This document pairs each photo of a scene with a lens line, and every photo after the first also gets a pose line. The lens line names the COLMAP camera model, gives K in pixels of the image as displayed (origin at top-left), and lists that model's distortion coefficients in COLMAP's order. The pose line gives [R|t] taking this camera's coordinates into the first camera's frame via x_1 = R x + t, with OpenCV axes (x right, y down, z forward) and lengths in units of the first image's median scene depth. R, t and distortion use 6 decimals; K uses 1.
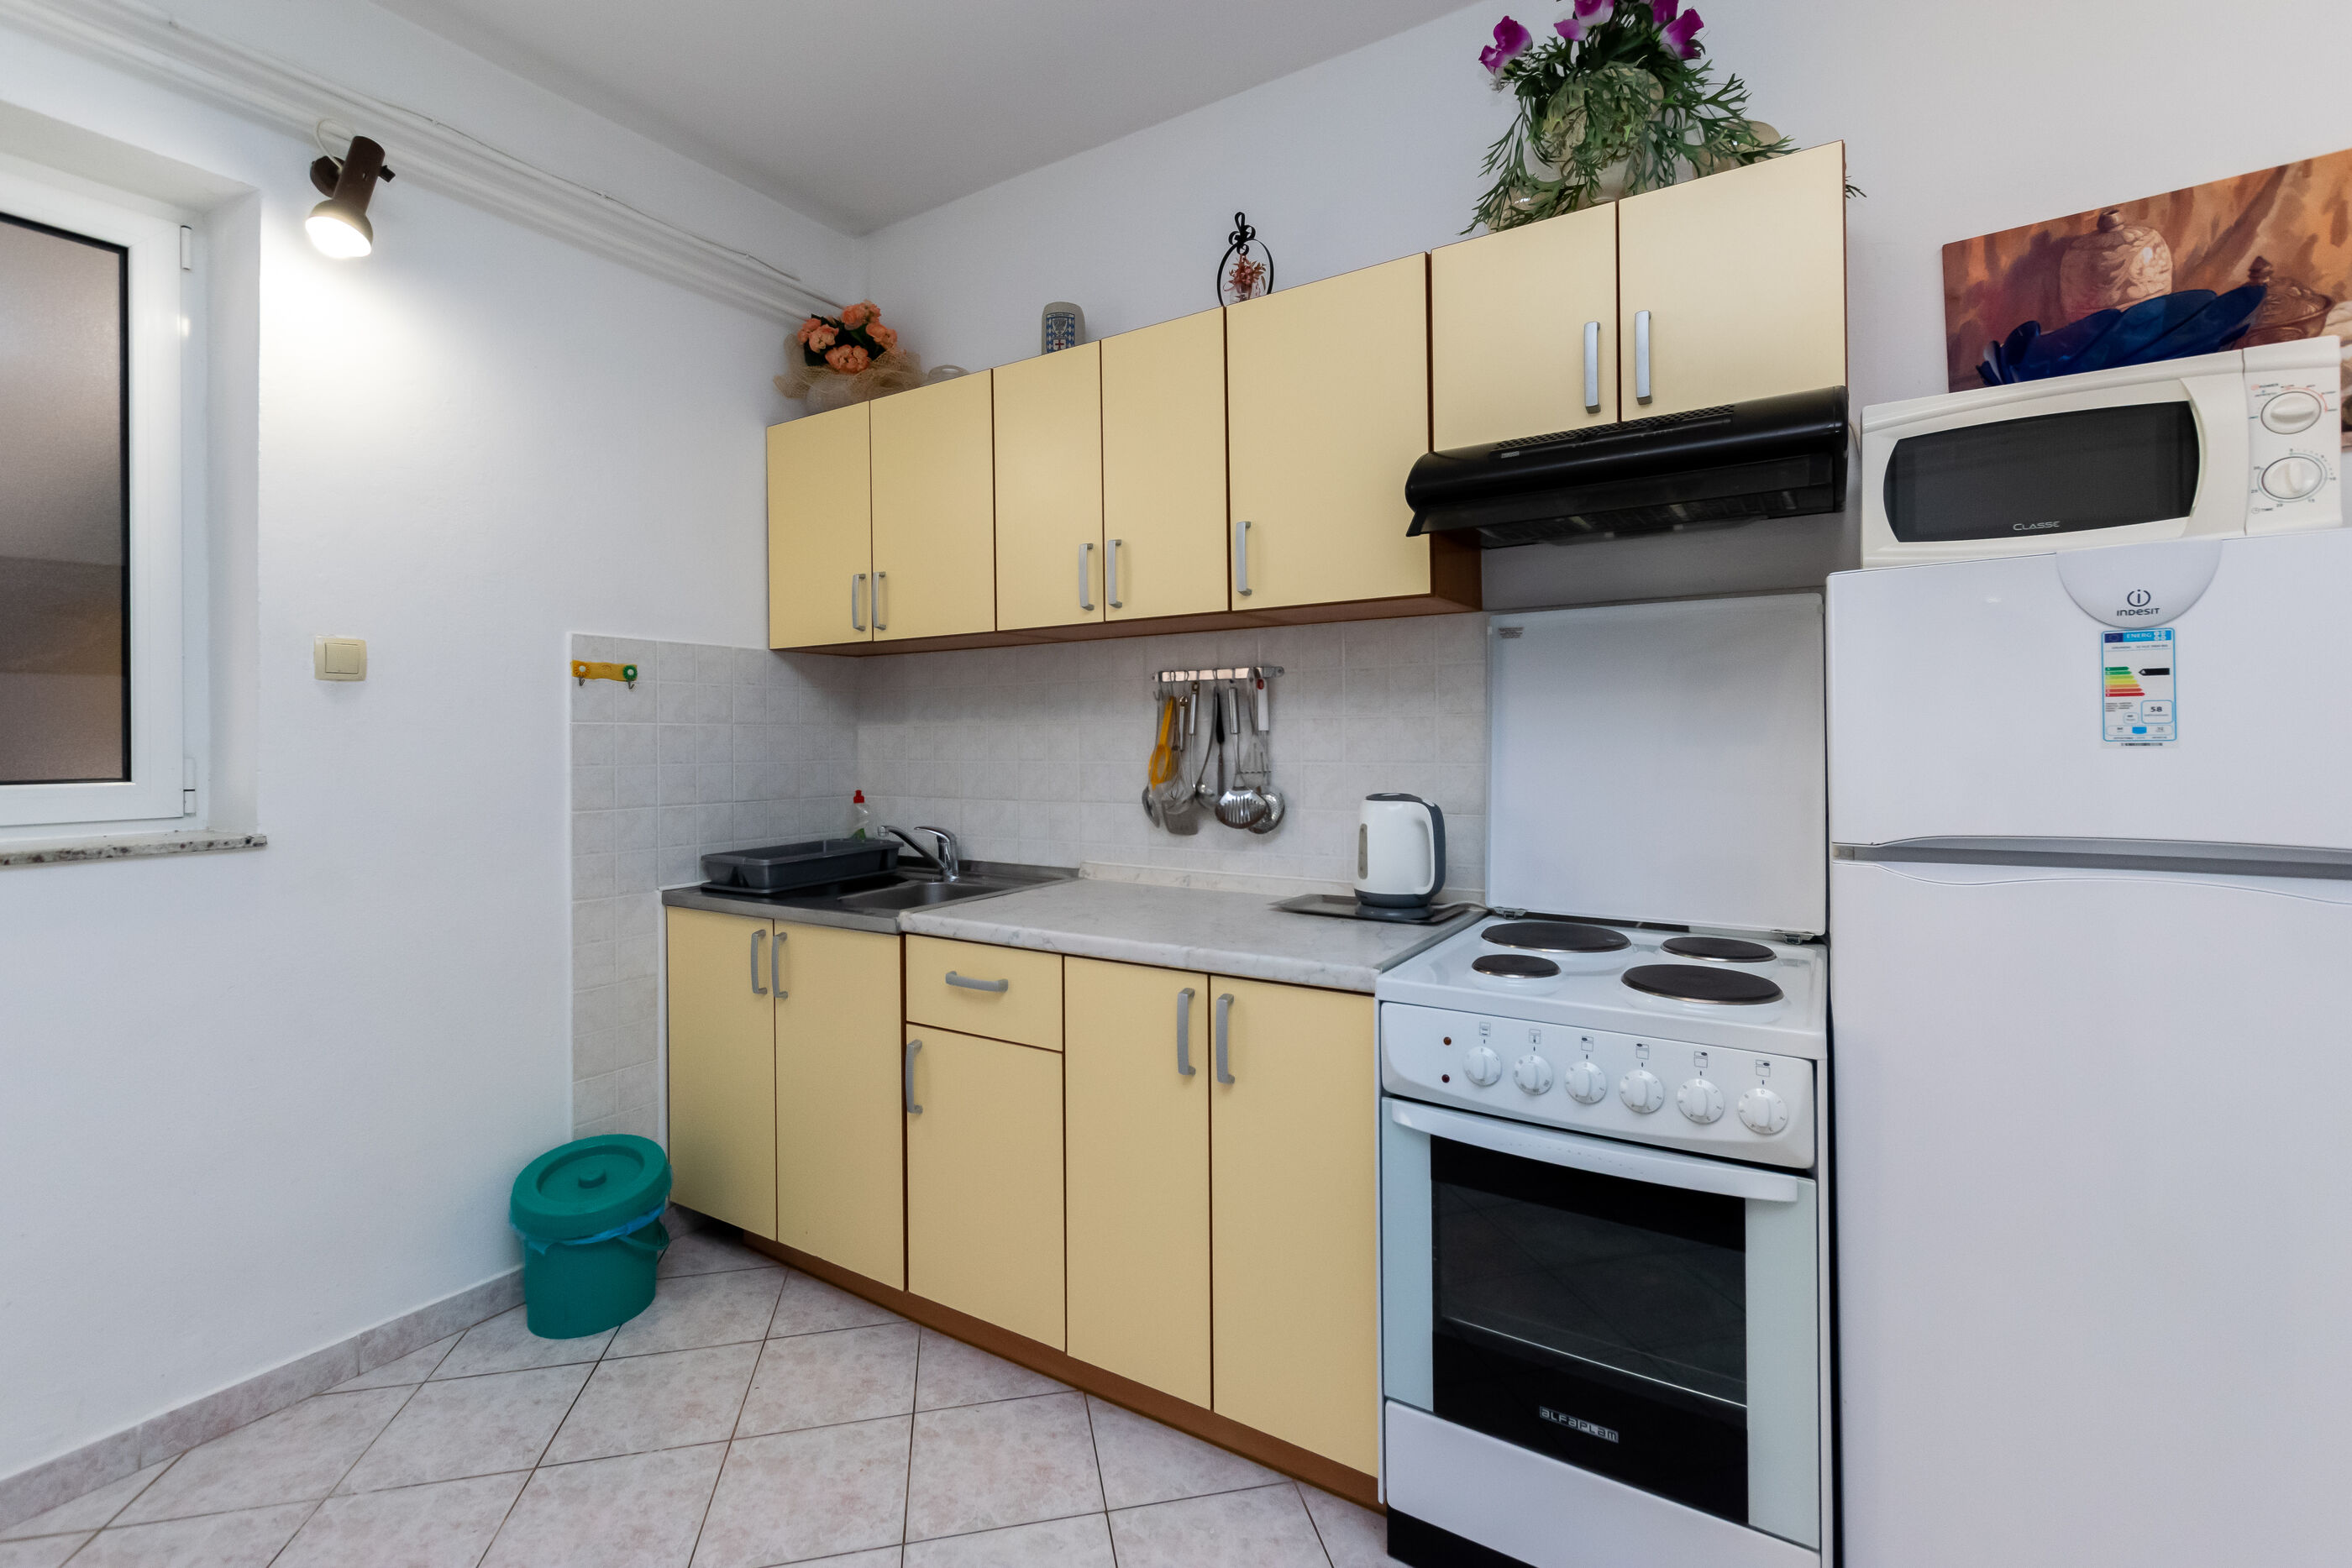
lens RADIAL K [[1047.2, 0, 1182.3], [0, 1047.2, 729.7], [0, 0, 1]] dist [0.002302, -0.000079]
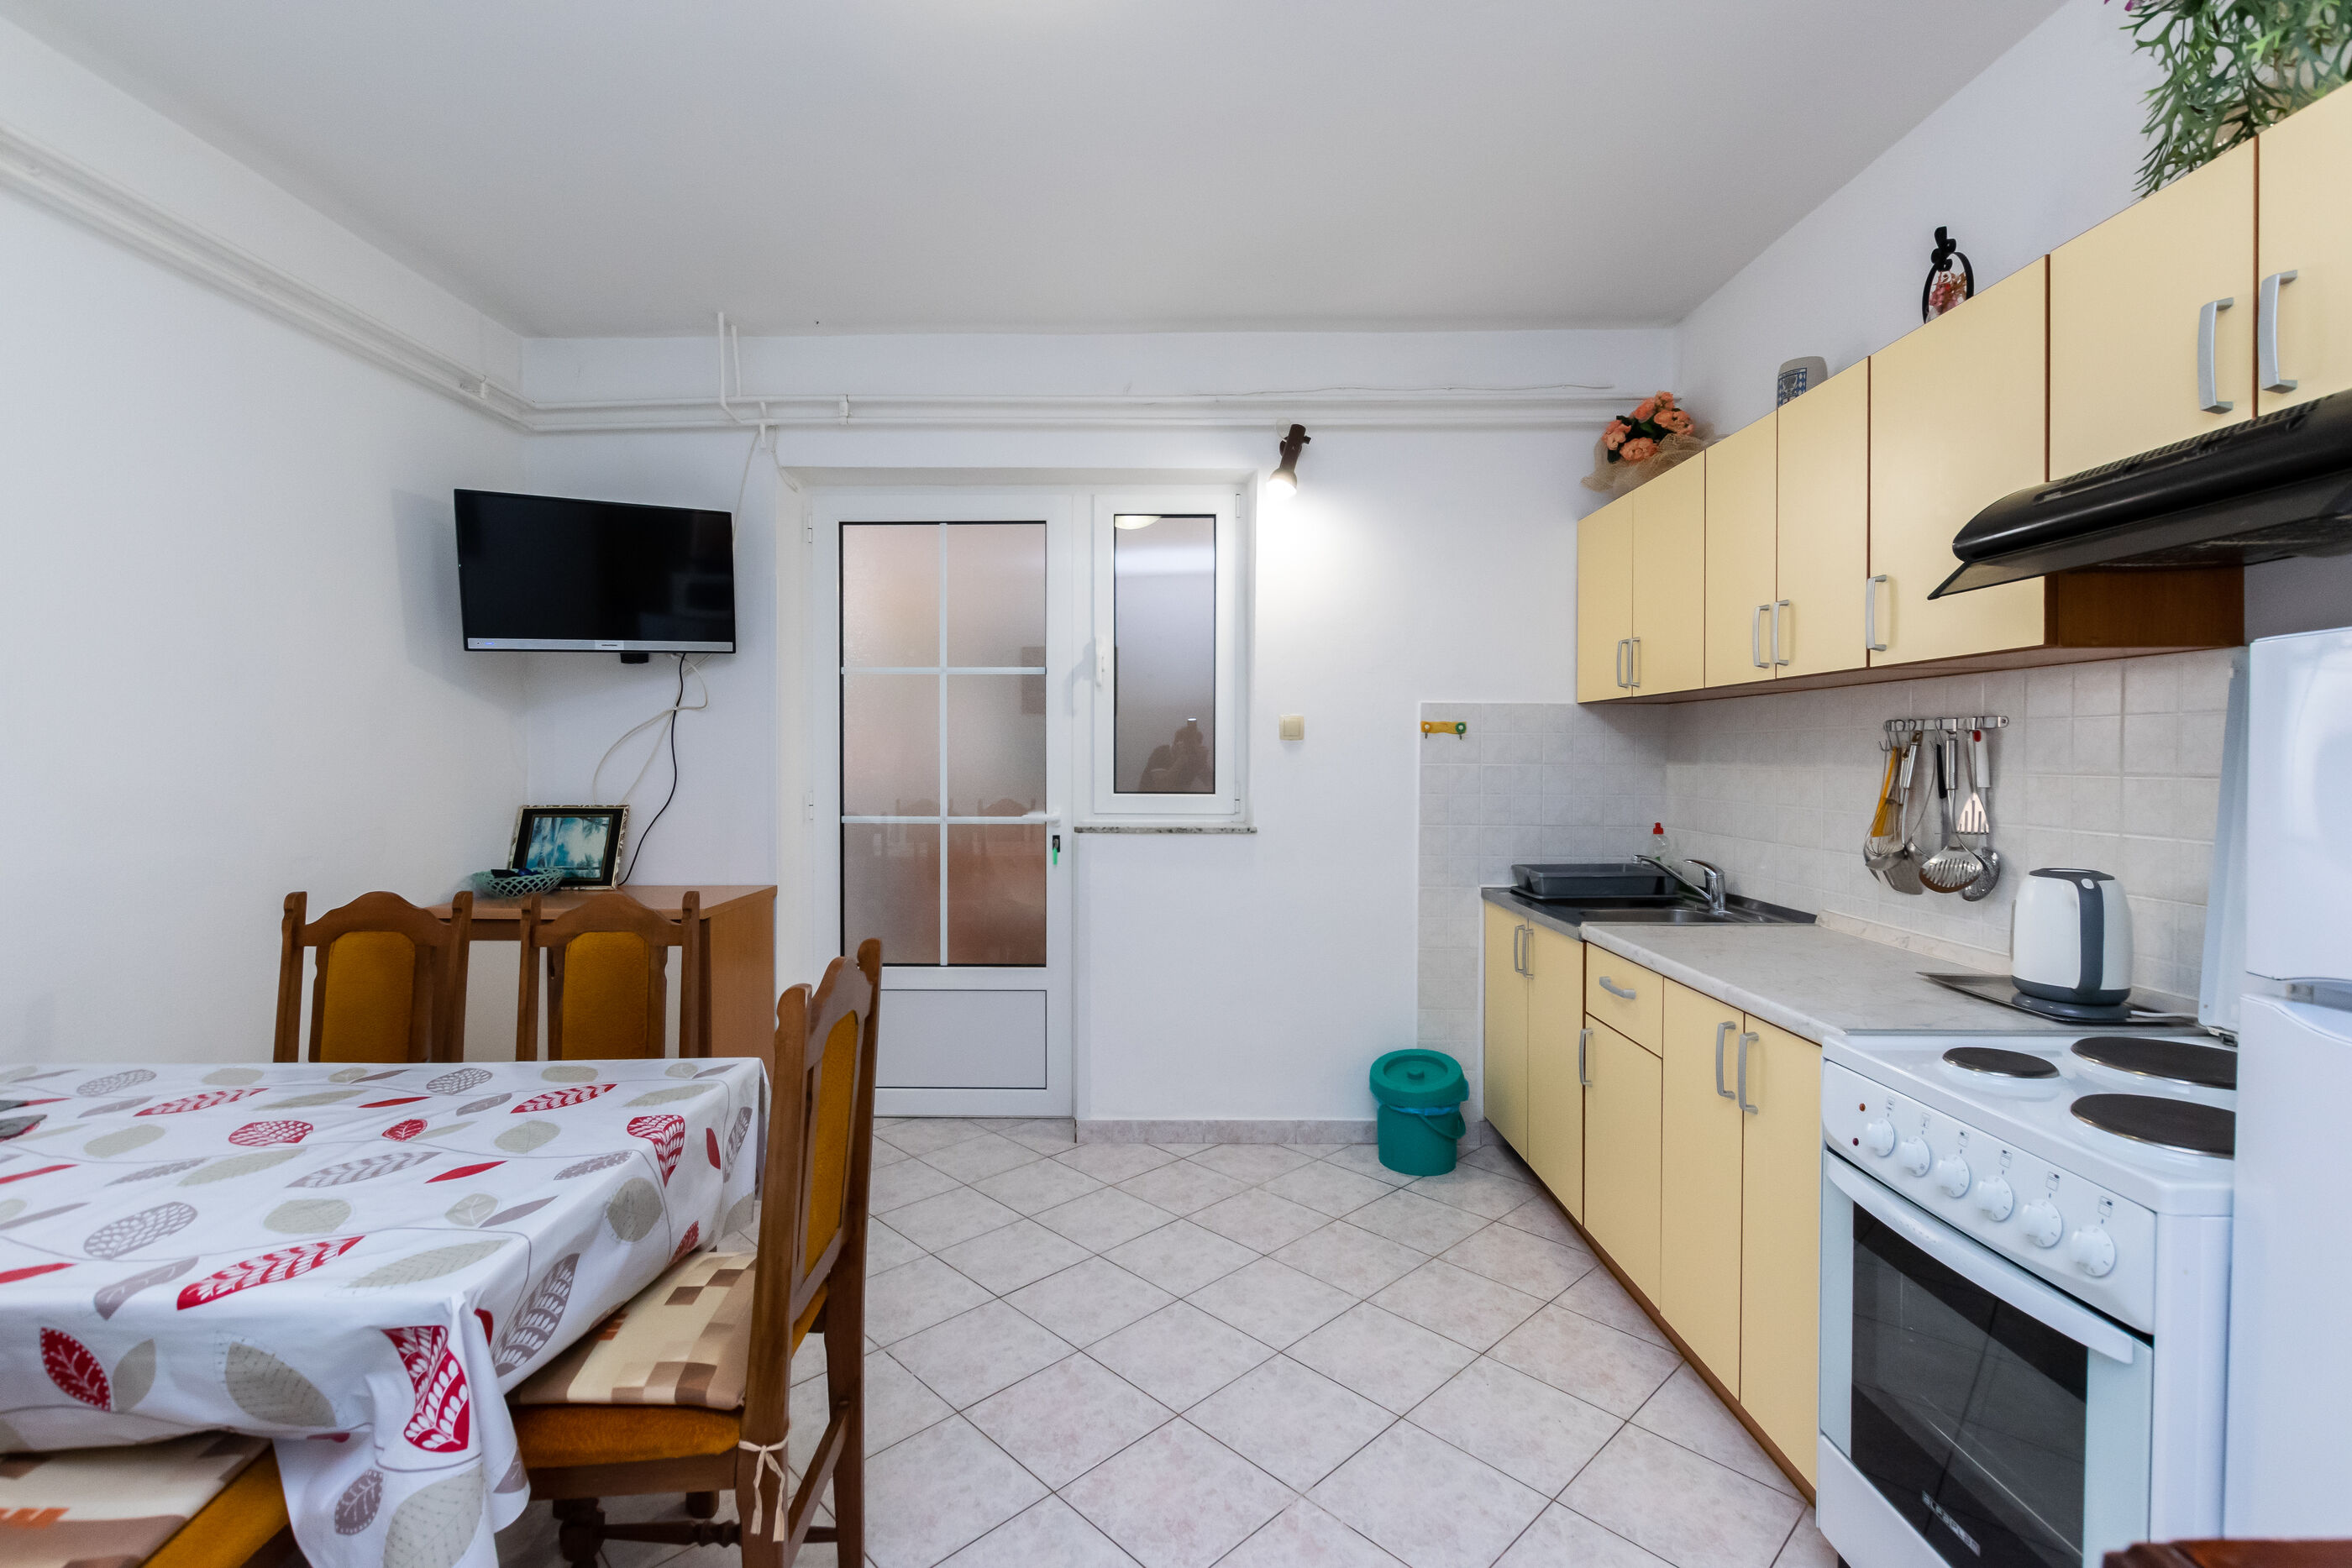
lens RADIAL K [[1041.5, 0, 1128.9], [0, 1041.5, 761.2], [0, 0, 1]] dist [-0.000306, -0.000247]
pose [[0.506814, 0.014913, -0.861926, 0.510885], [0.001427, 0.999834, 0.018138, -0.041555], [0.862054, -0.010423, 0.506709, -0.090617]]
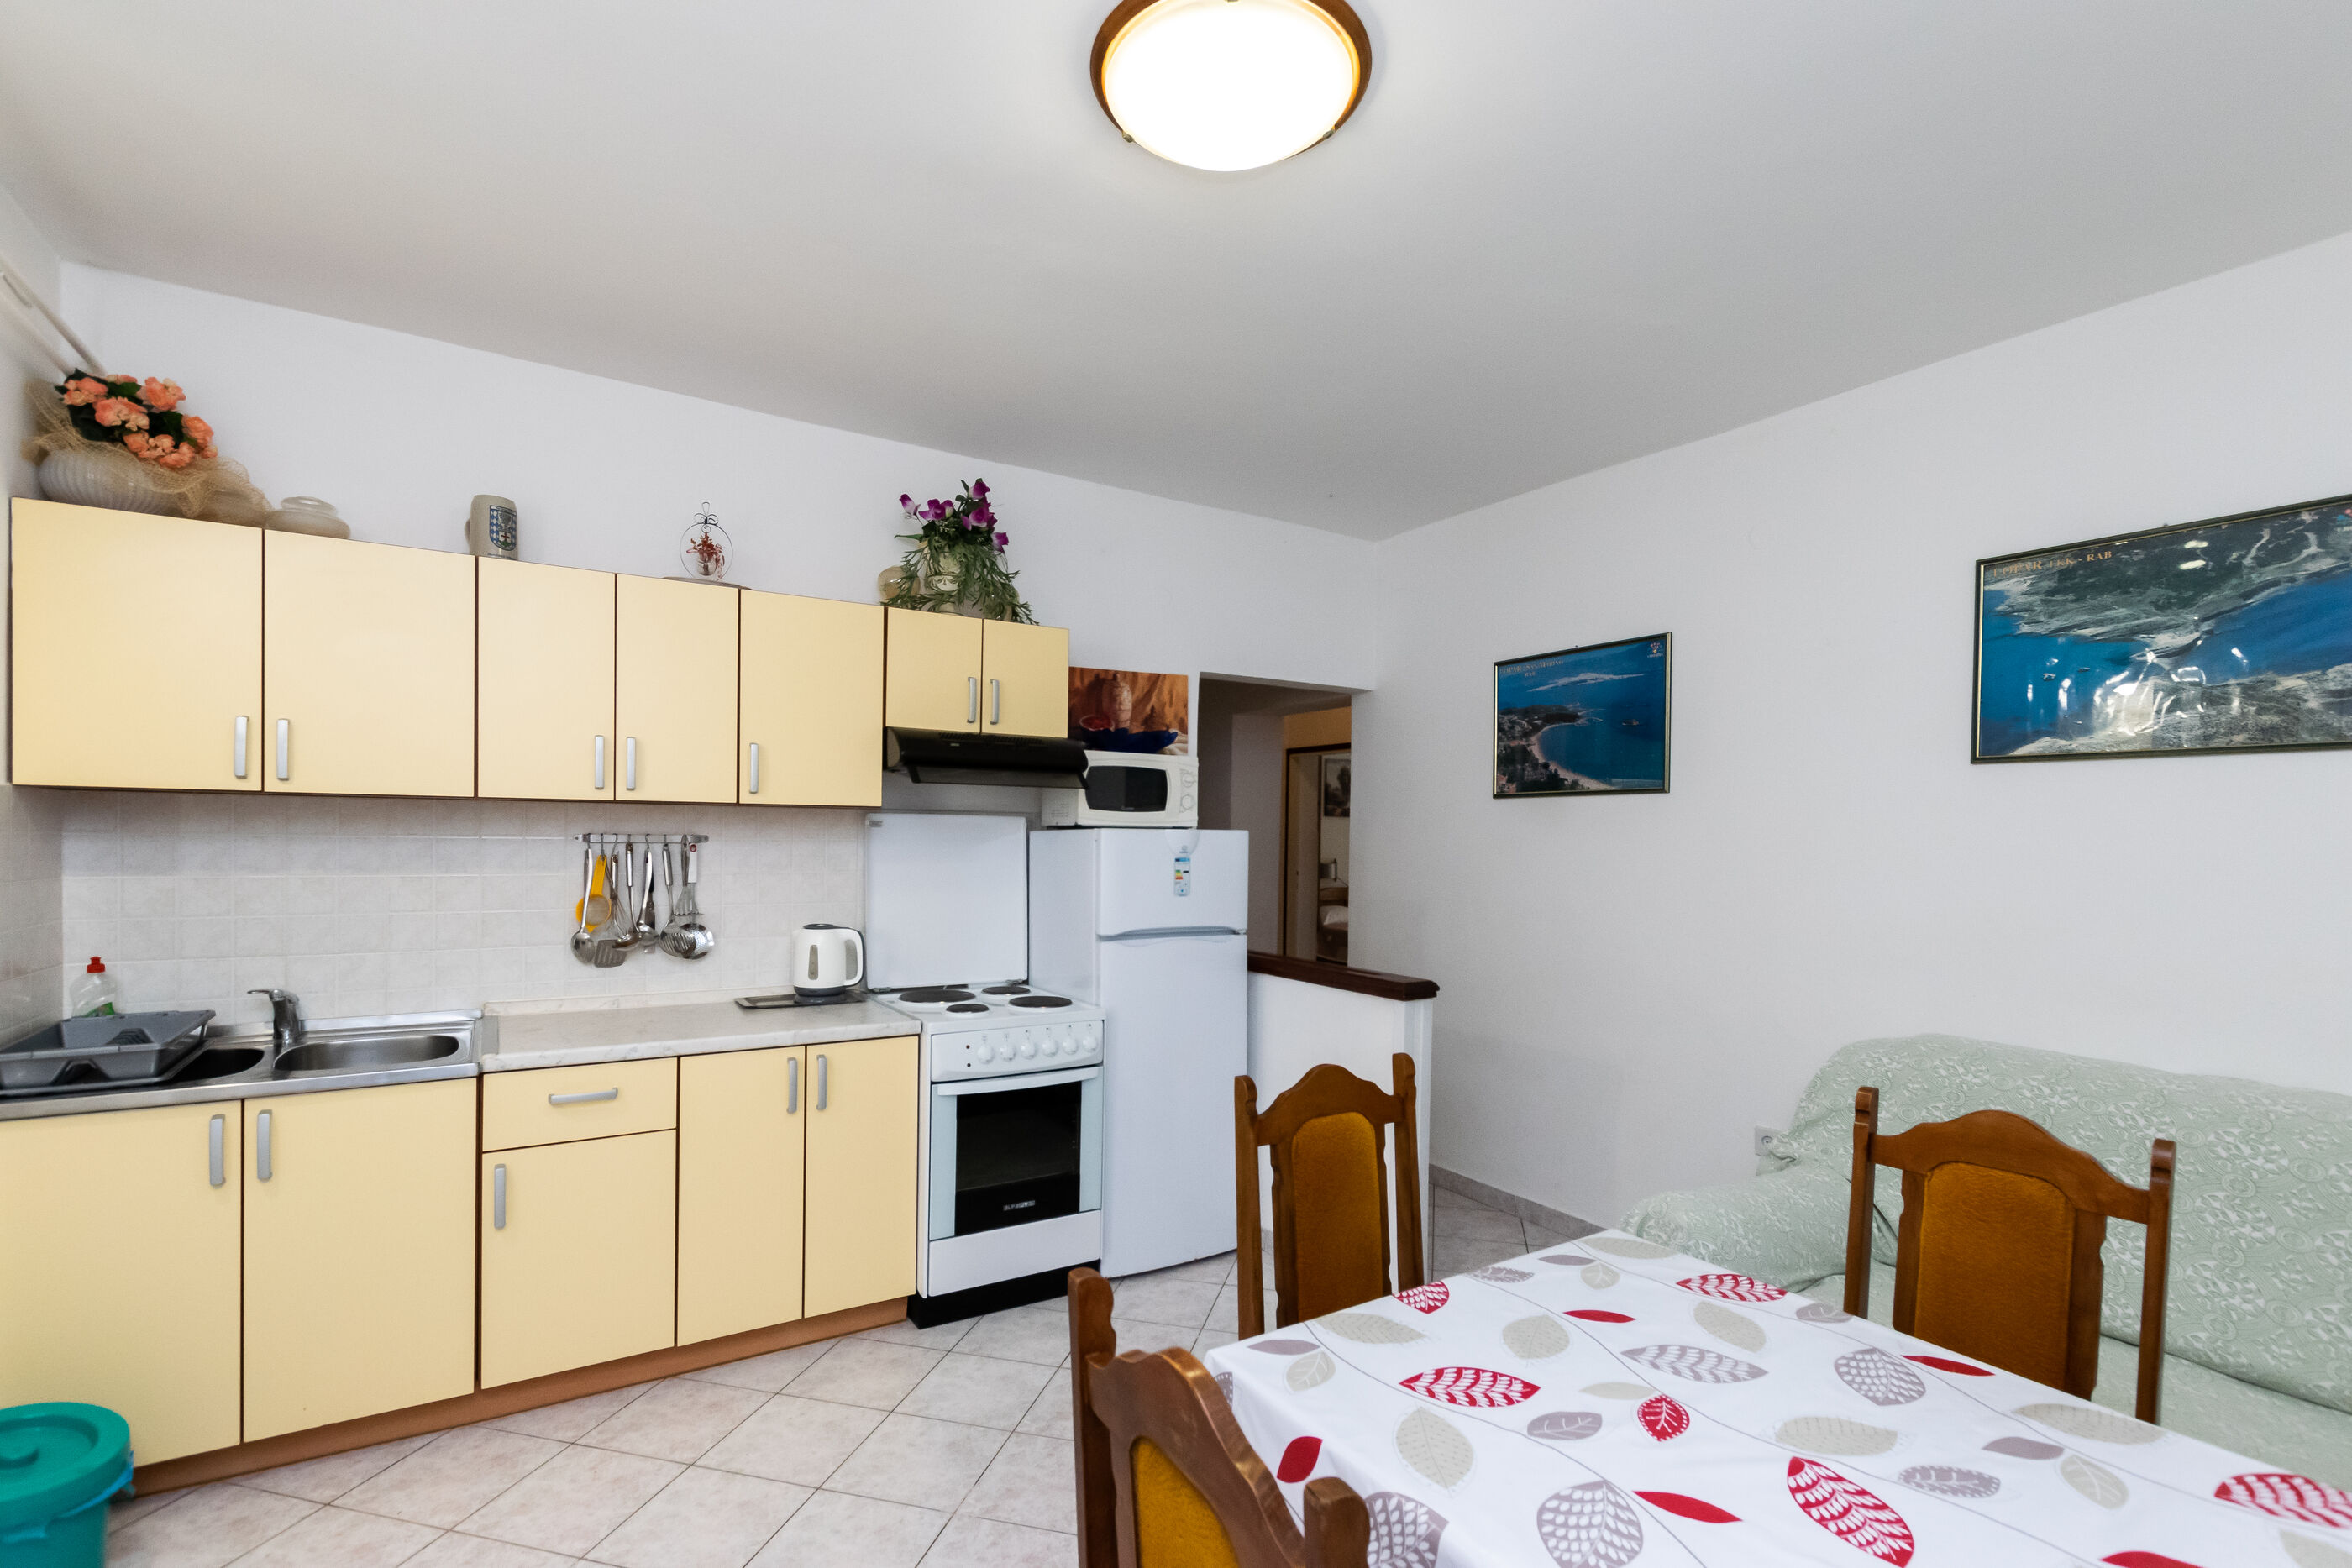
lens RADIAL K [[1073.3, 0, 1173.1], [0, 1073.3, 830.6], [0, 0, 1]] dist [0.002957, 0.000137]
pose [[0.434346, 0.017213, 0.900581, -0.964832], [-0.024599, 0.999671, -0.007242, -0.076236], [-0.900410, -0.019008, 0.434627, -0.165791]]
